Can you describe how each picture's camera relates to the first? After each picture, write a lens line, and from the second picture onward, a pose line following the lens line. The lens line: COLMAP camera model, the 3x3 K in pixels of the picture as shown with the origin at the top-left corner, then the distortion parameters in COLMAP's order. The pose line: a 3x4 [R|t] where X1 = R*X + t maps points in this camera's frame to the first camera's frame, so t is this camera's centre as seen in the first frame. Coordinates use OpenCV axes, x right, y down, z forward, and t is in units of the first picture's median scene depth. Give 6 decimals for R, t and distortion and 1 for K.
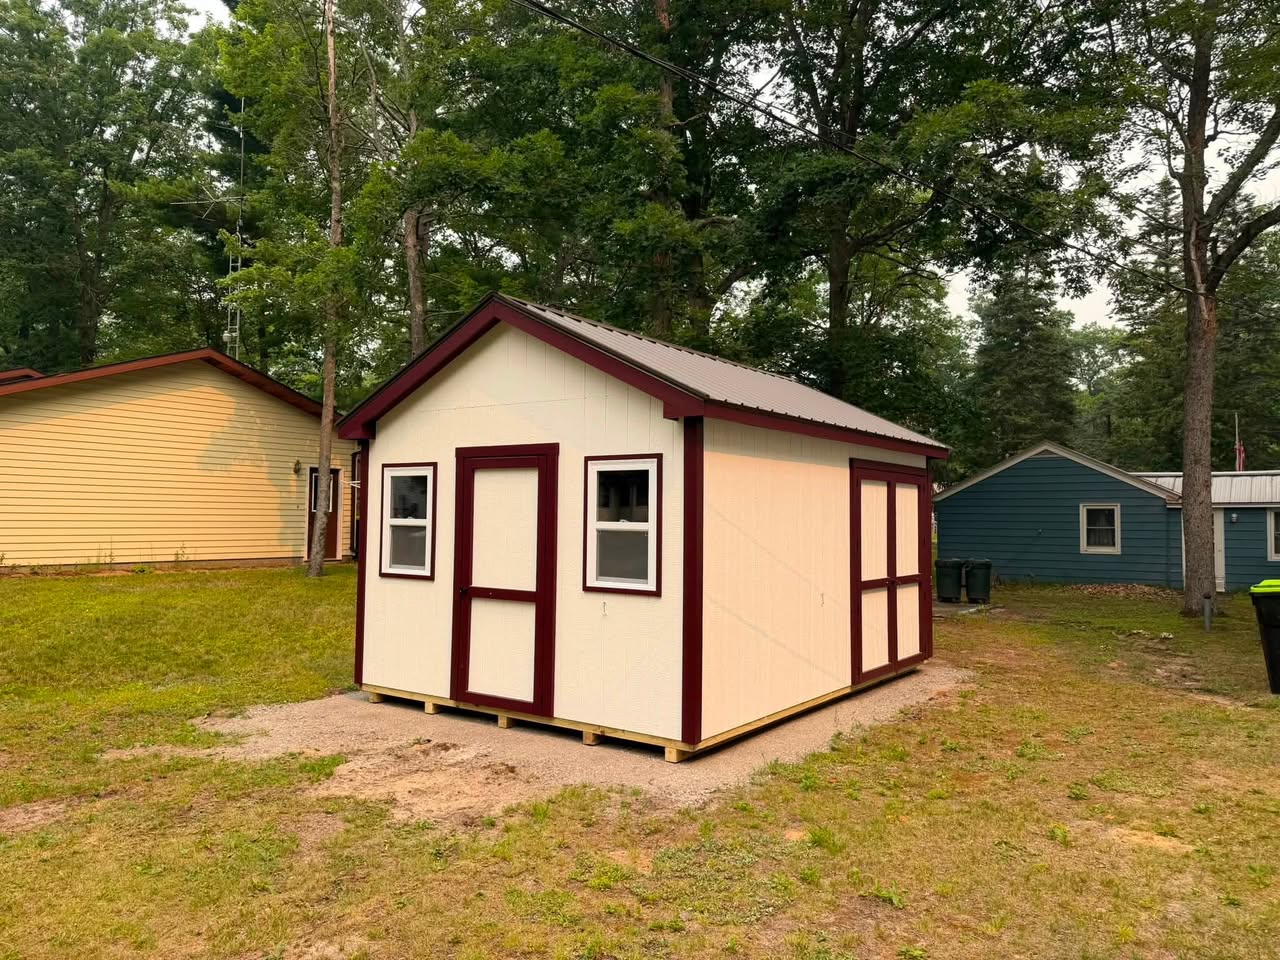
lens RADIAL K [[897.0, 0, 640.0], [0, 897.0, 480.0], [0, 0, 1]] dist [0.067007, -0.120012]
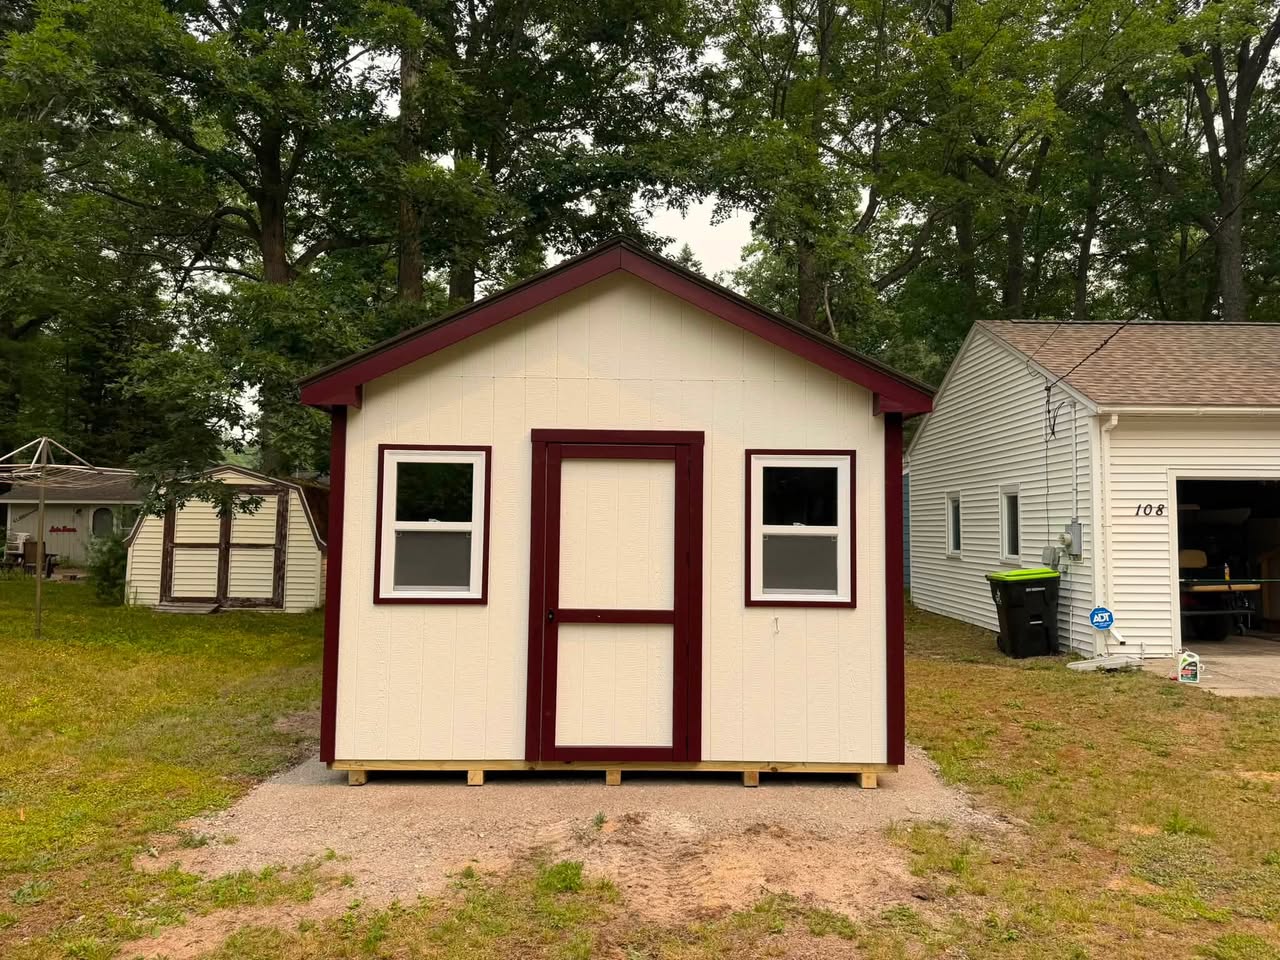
lens RADIAL K [[897.0, 0, 640.0], [0, 897.0, 480.0], [0, 0, 1]] dist [0.067007, -0.120012]
pose [[0.805278, 0.030961, 0.592089, -0.628399], [-0.025840, 0.999519, -0.017121, 0.019753], [-0.592334, -0.001512, 0.805691, 0.356092]]
